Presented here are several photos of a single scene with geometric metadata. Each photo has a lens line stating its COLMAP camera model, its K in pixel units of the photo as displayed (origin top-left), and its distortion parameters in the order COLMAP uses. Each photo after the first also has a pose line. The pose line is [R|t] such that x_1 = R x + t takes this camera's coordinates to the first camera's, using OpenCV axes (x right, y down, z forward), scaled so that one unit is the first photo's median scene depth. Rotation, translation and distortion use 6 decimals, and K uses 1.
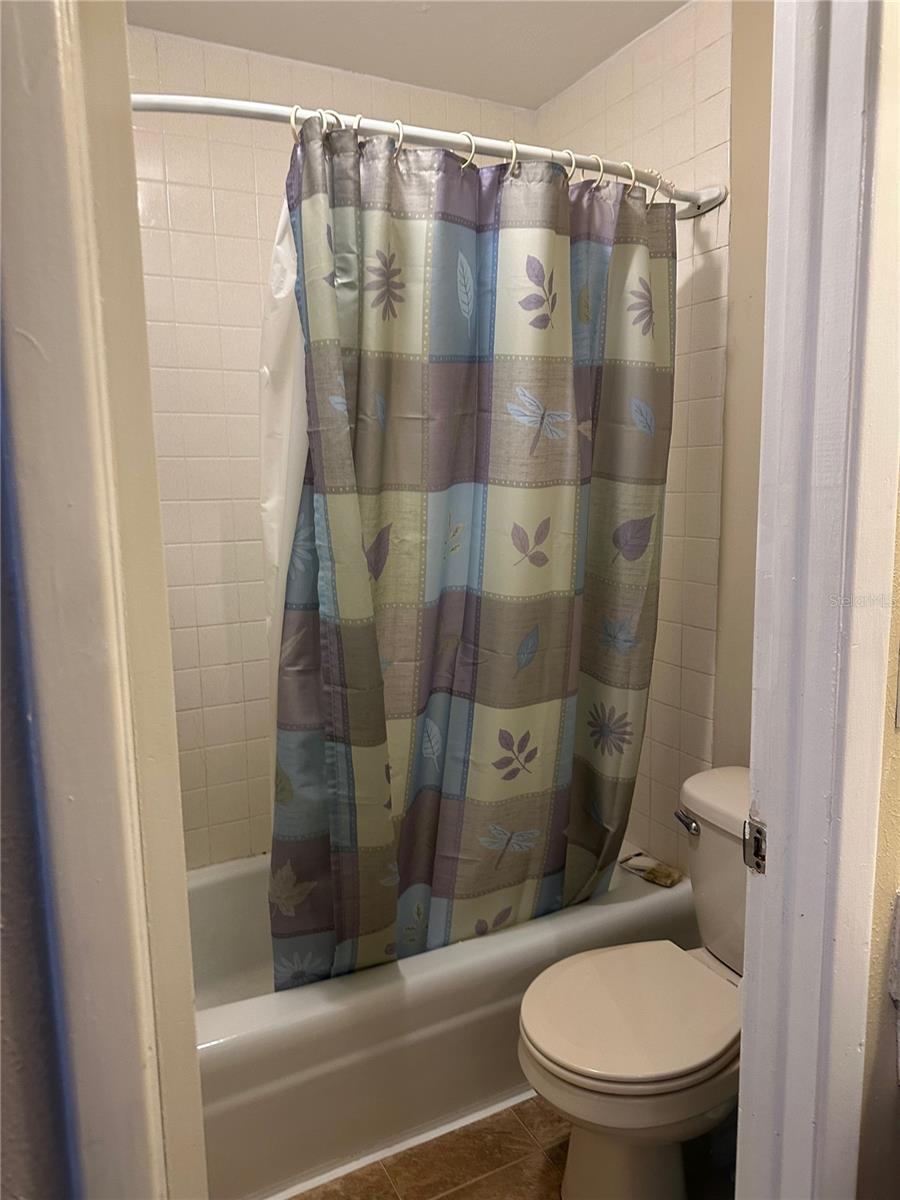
lens RADIAL K [[846.2, 0, 450.0], [0, 846.2, 600.0], [0, 0, 1]] dist [0.194056, -0.429871]
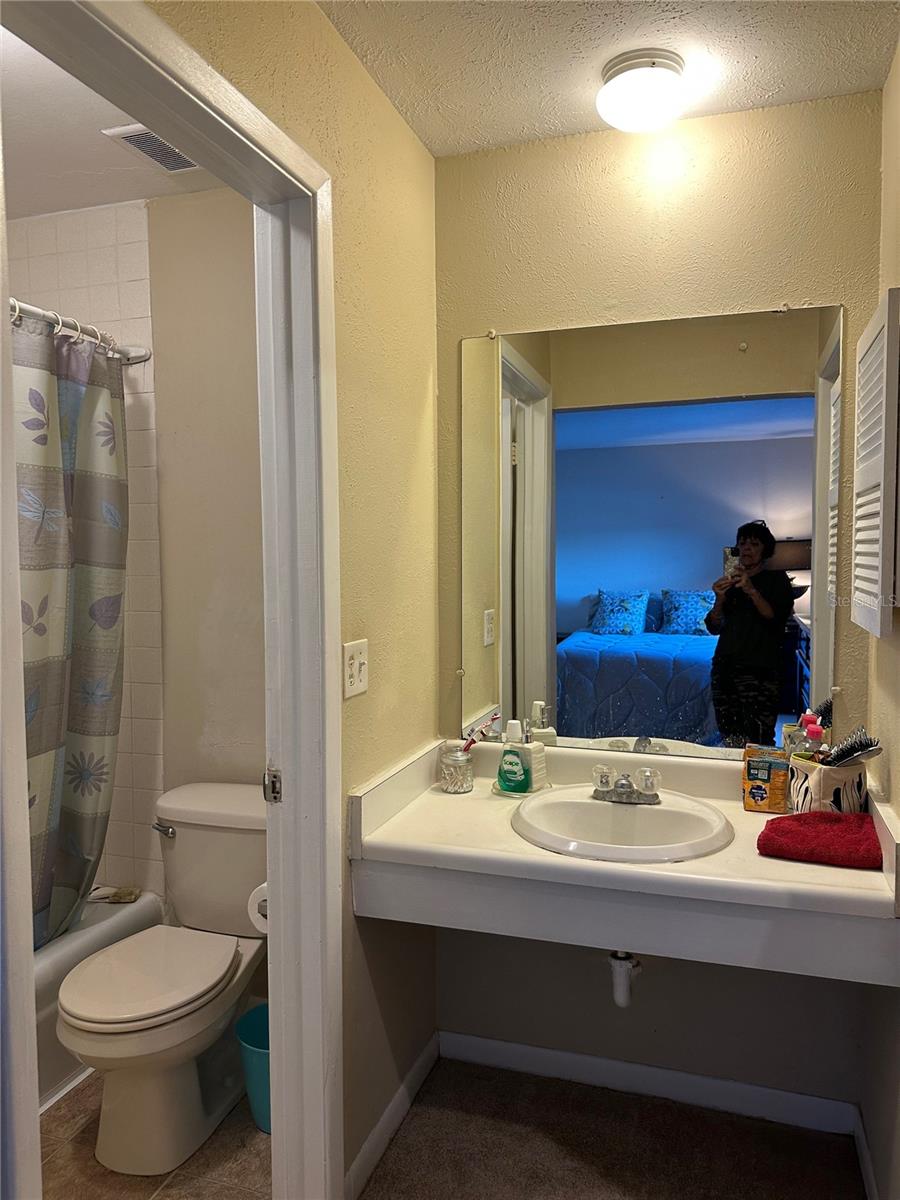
lens RADIAL K [[849.2, 0, 450.0], [0, 849.2, 600.0], [0, 0, 1]] dist [0.112919, -0.161995]
pose [[0.719376, -0.021137, 0.694299, -0.305603], [0.092582, 0.993537, -0.065678, 0.041136], [-0.688423, 0.111527, 0.716684, -0.252901]]
